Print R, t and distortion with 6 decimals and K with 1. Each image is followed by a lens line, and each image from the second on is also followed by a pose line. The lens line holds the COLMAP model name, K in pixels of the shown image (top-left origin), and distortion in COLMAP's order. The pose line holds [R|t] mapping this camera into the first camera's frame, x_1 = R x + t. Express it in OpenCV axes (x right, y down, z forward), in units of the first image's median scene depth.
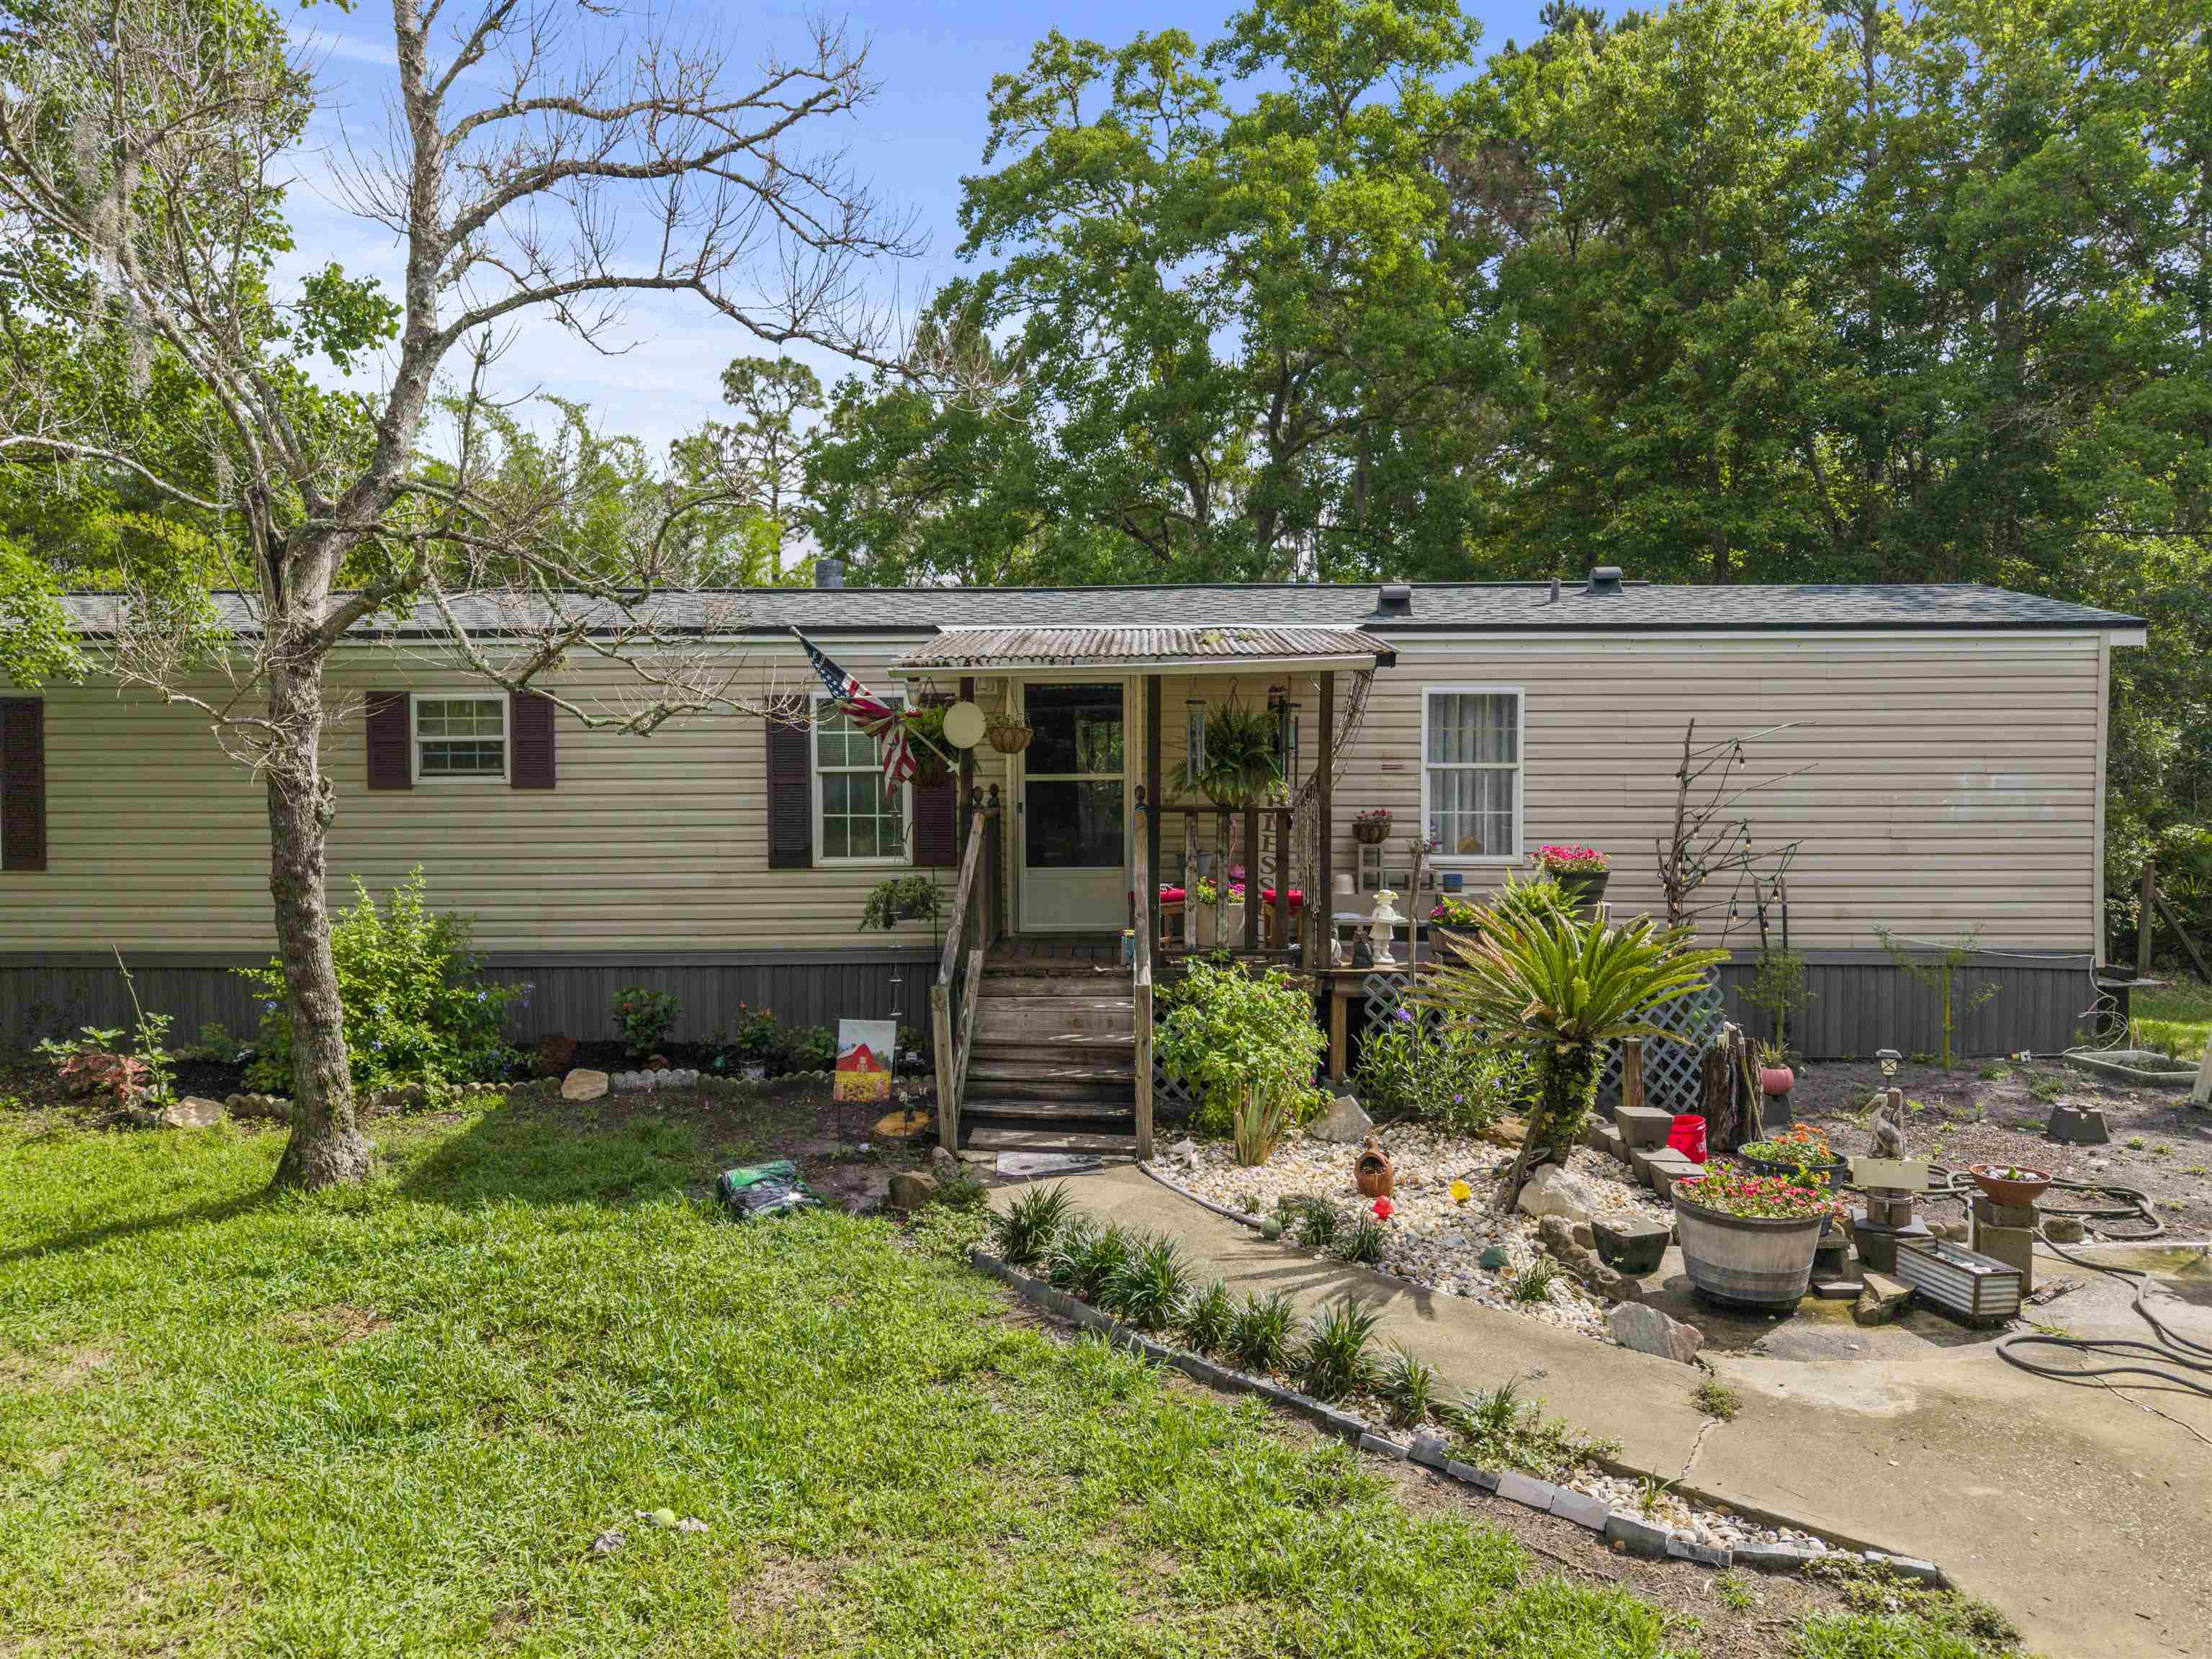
lens RADIAL K [[1471.2, 0, 1106.9], [0, 1471.2, 829.9], [0, 0, 1]] dist [0.027565, -0.024744]
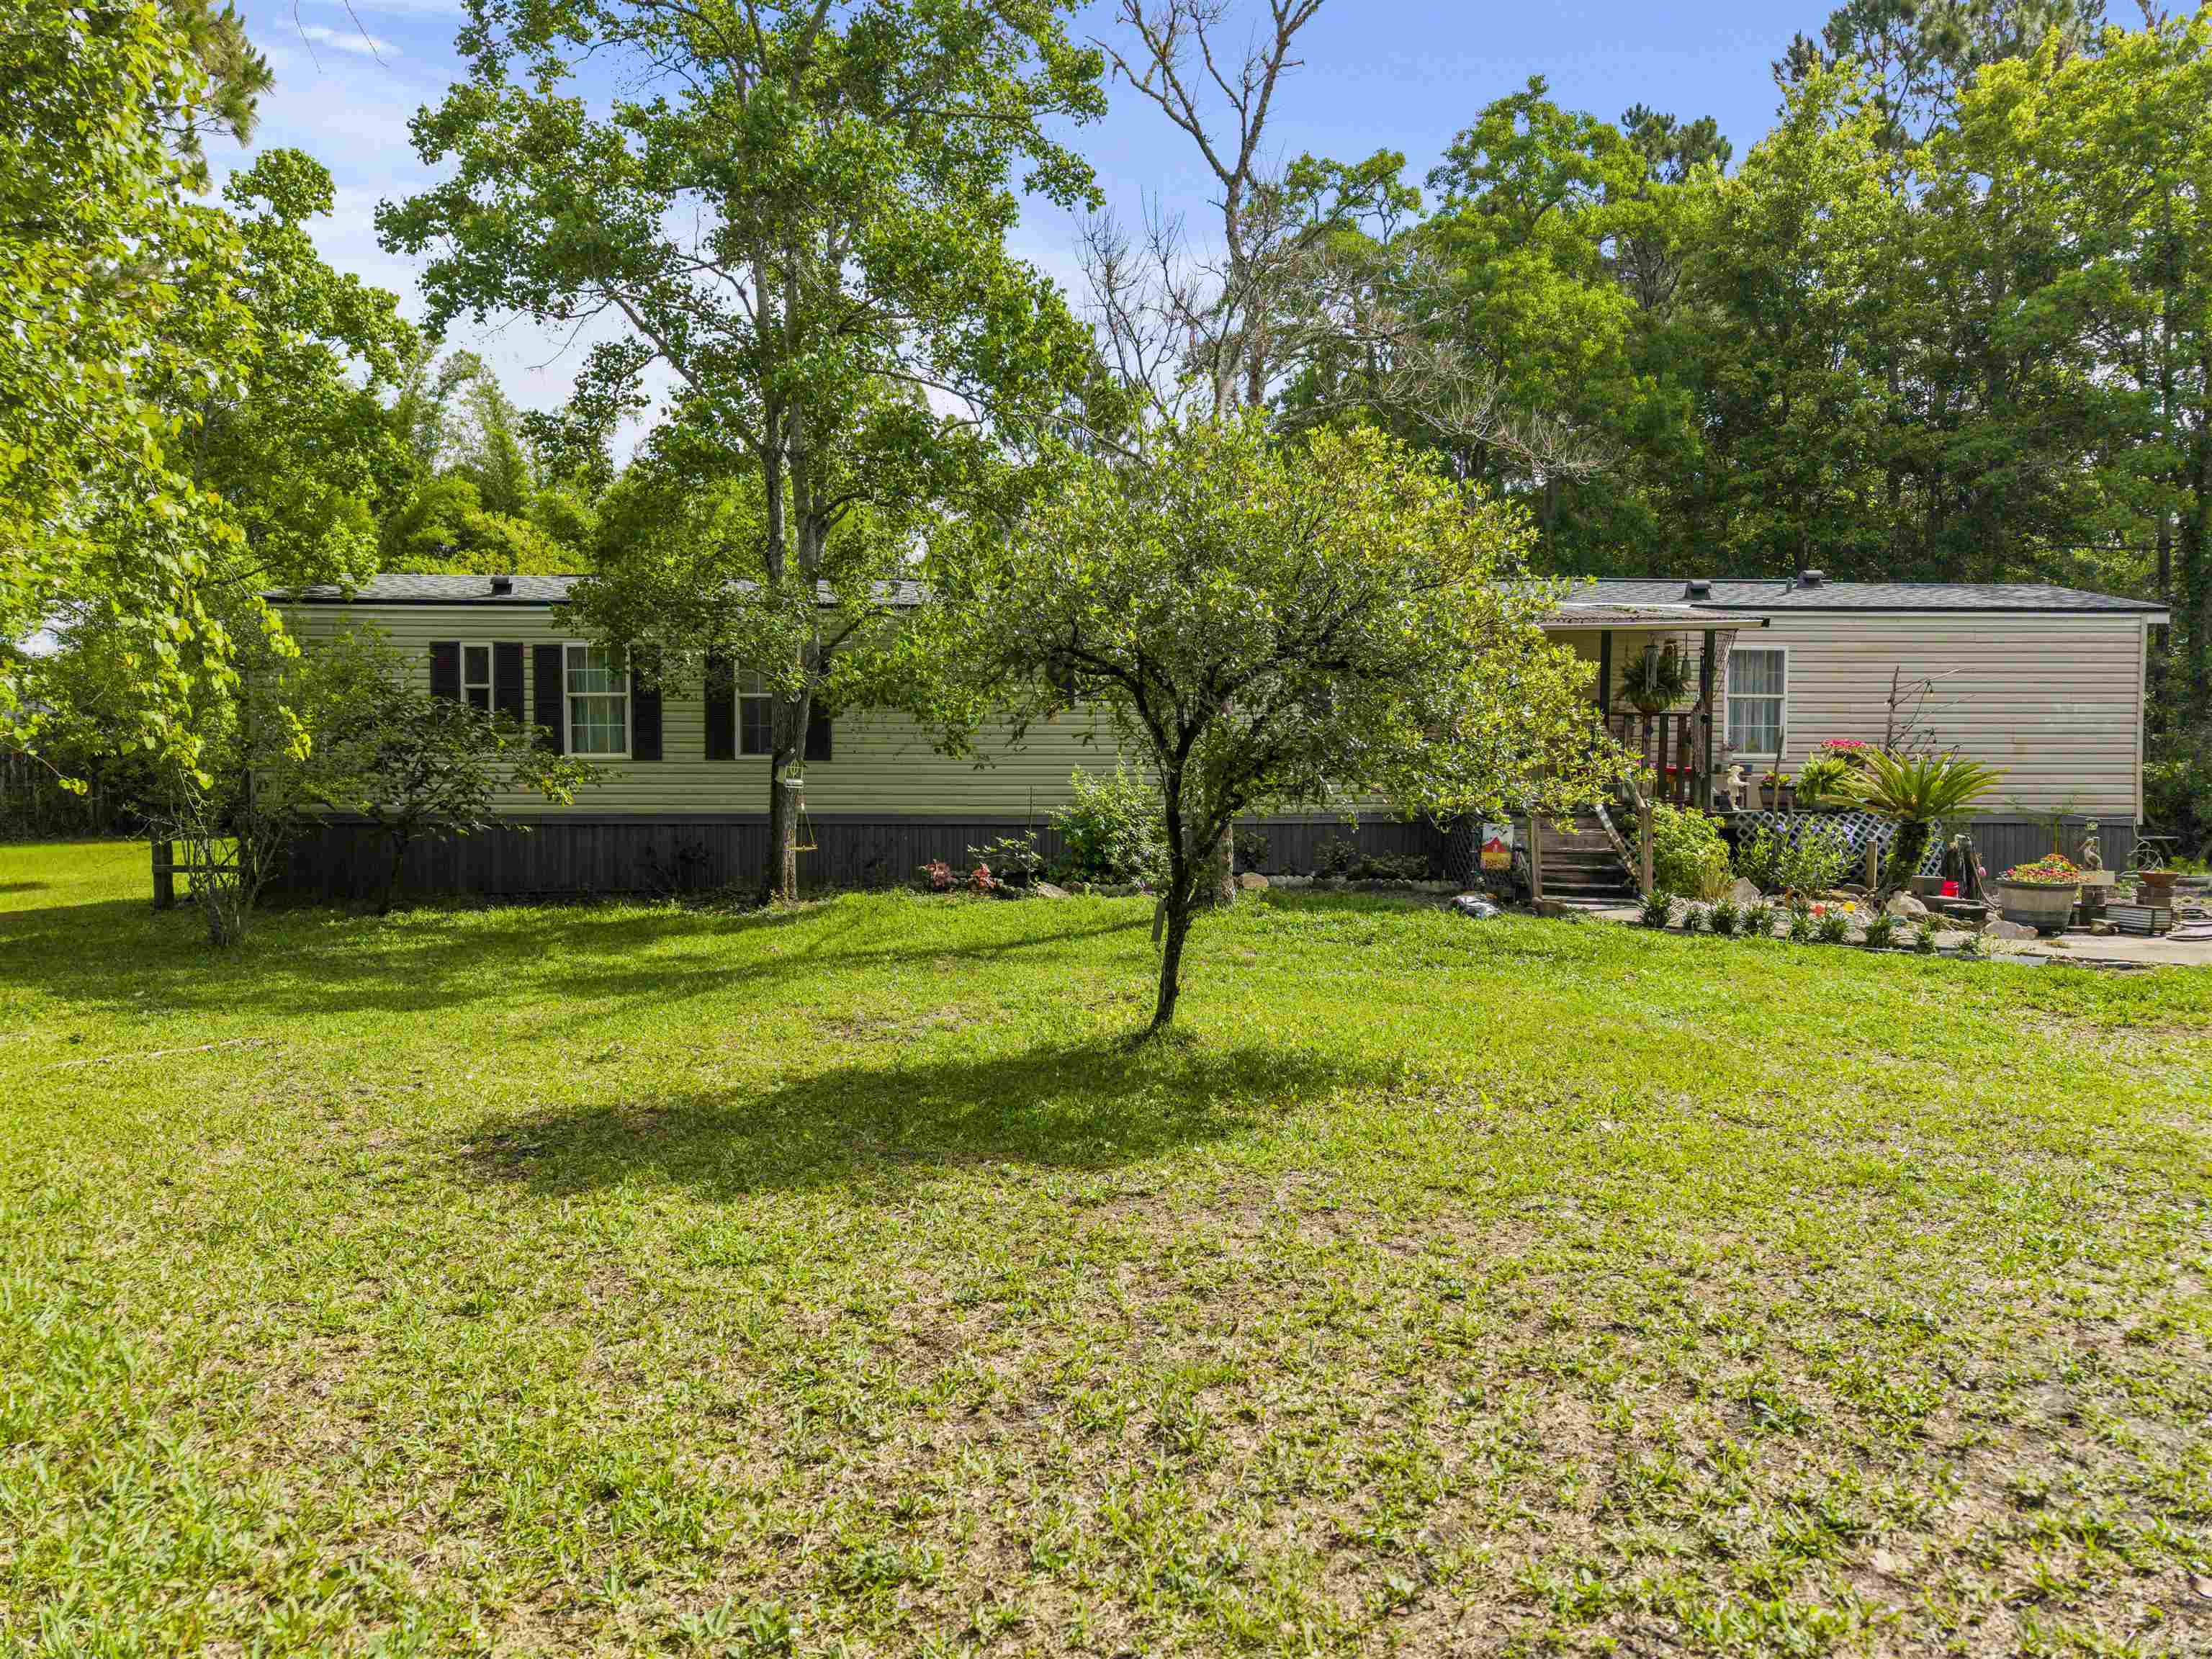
lens RADIAL K [[1471.2, 0, 1099.1], [0, 1471.2, 831.2], [0, 0, 1]] dist [0.027565, -0.024744]
pose [[0.998605, 0.001907, 0.052775, -0.607685], [-0.001950, 0.999998, 0.000770, 0.114453], [-0.052773, -0.000872, 0.998606, -0.608988]]
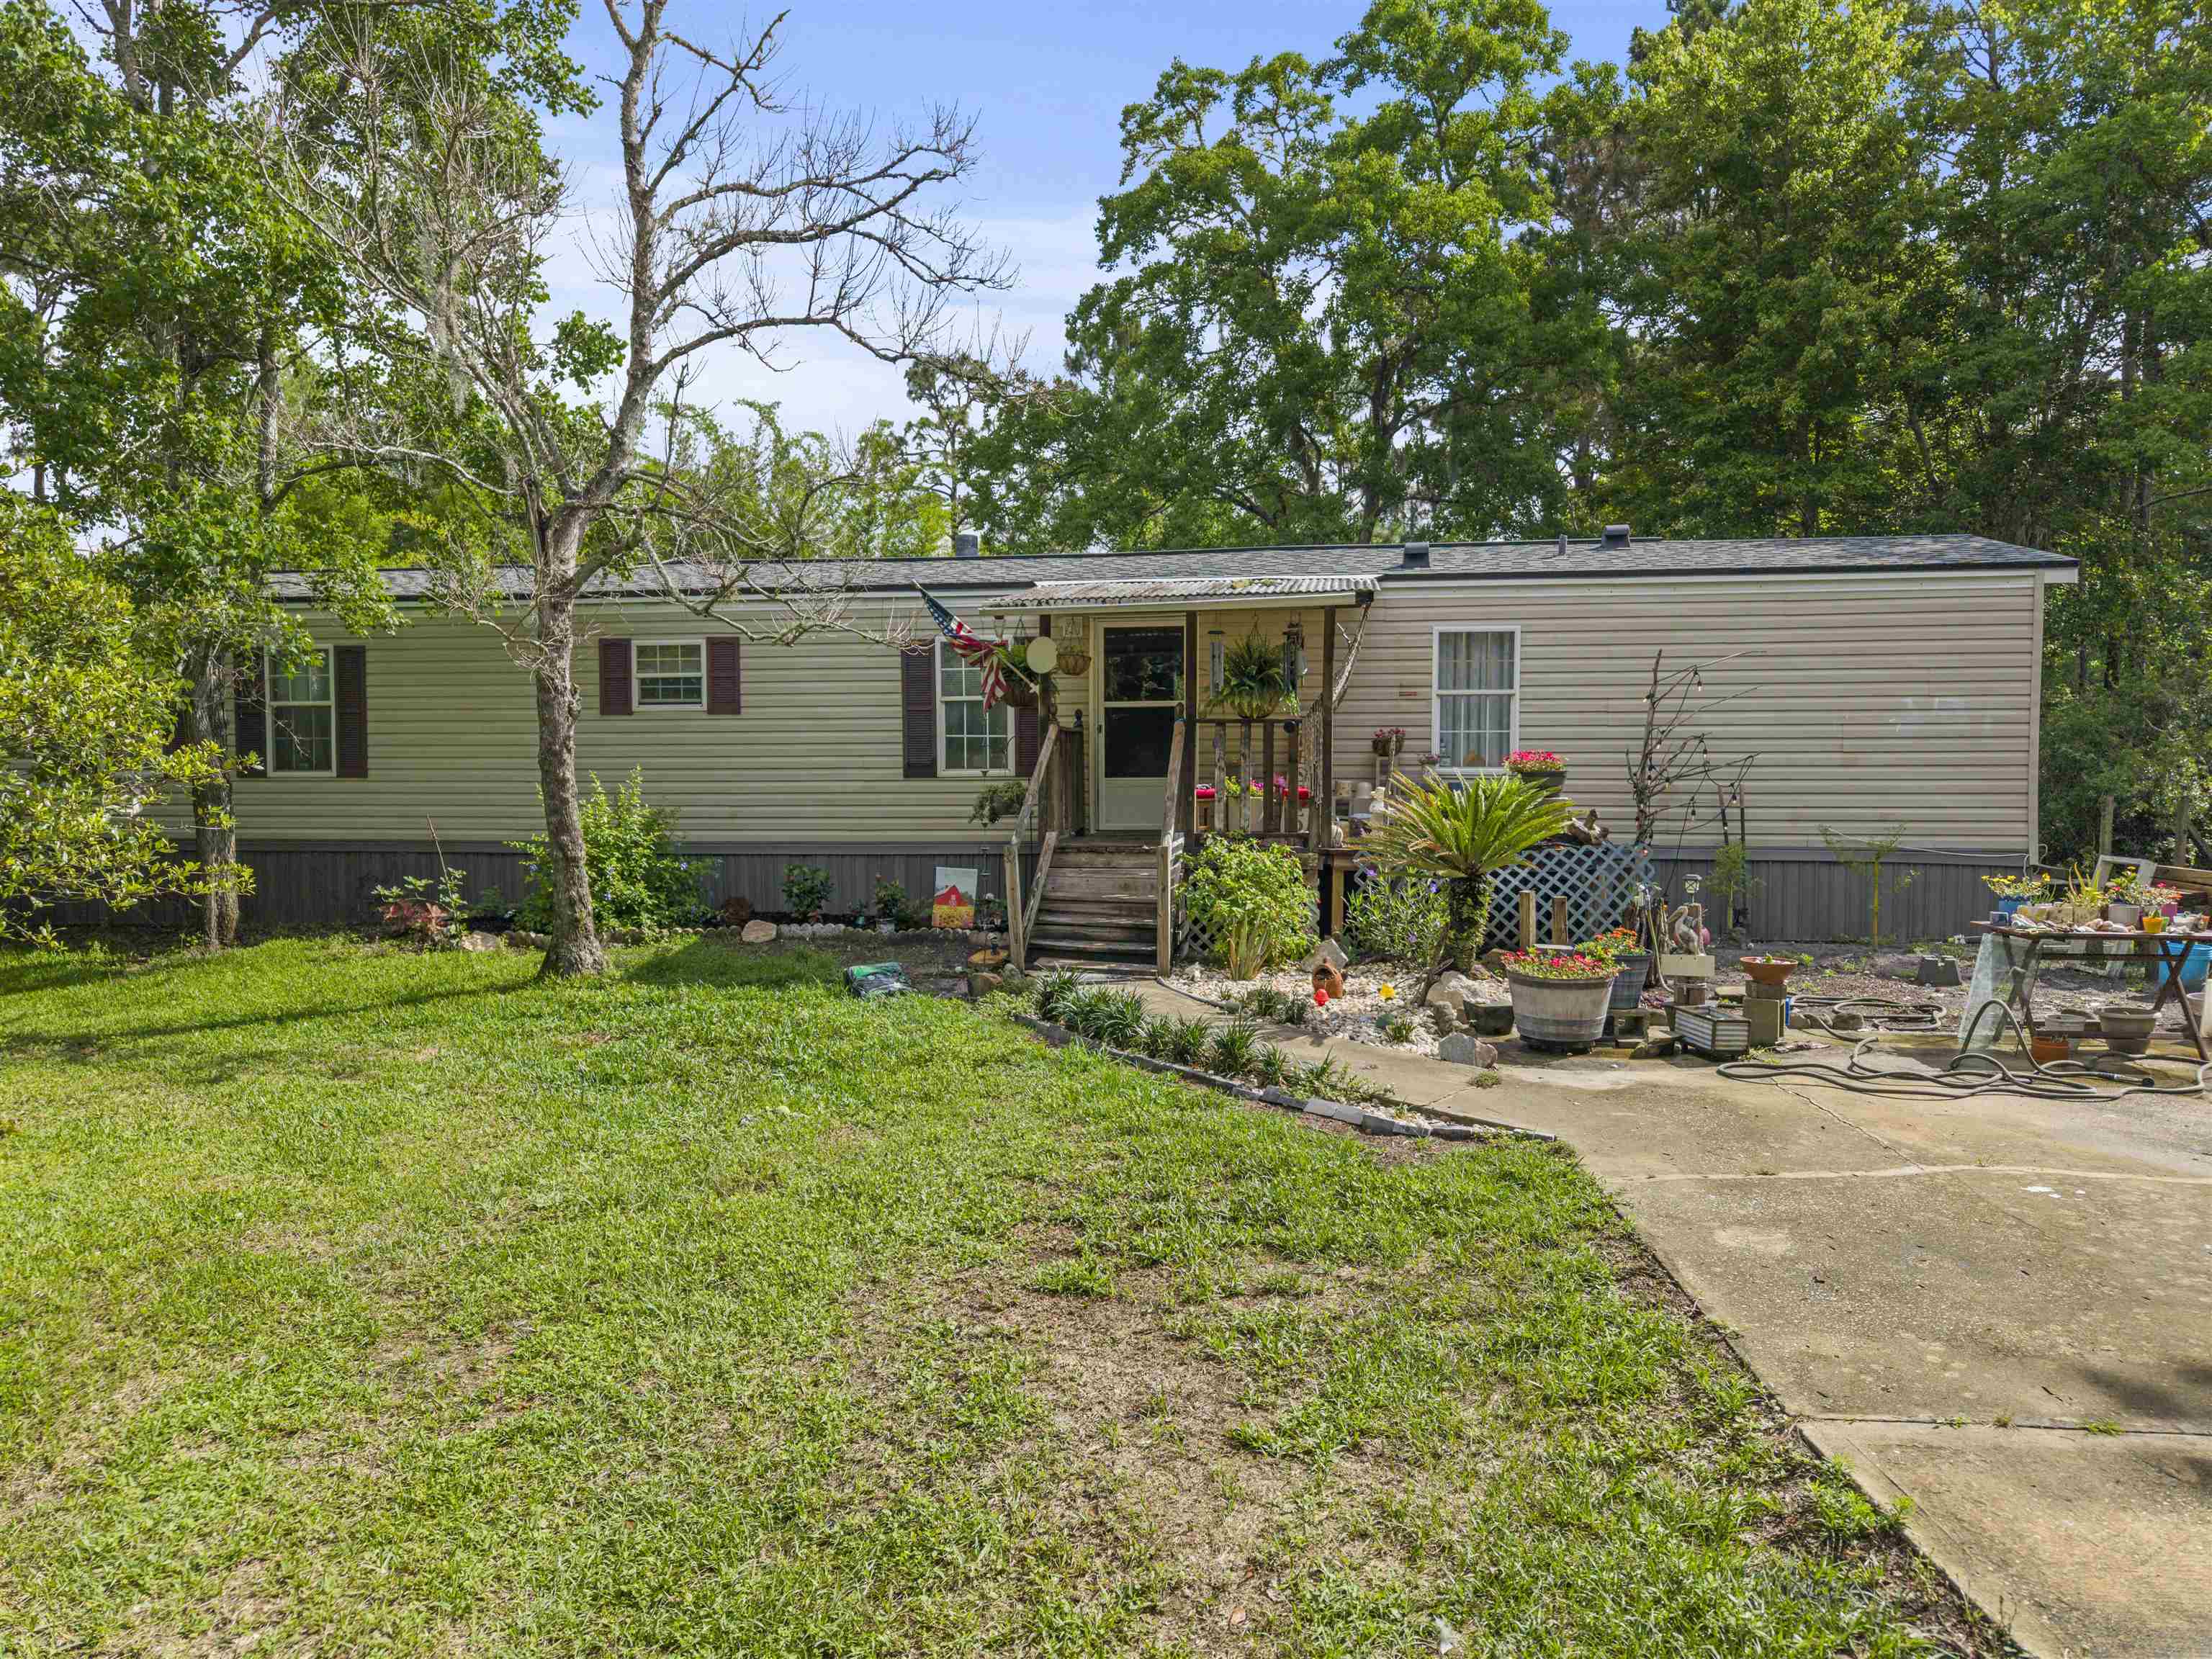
lens RADIAL K [[1471.2, 0, 1112.8], [0, 1471.2, 830.9], [0, 0, 1]] dist [0.027565, -0.024744]
pose [[0.992285, 0.006889, -0.123782, 0.119782], [-0.005694, 0.999934, 0.010002, 0.067389], [0.123843, -0.009220, 0.992259, -0.257451]]
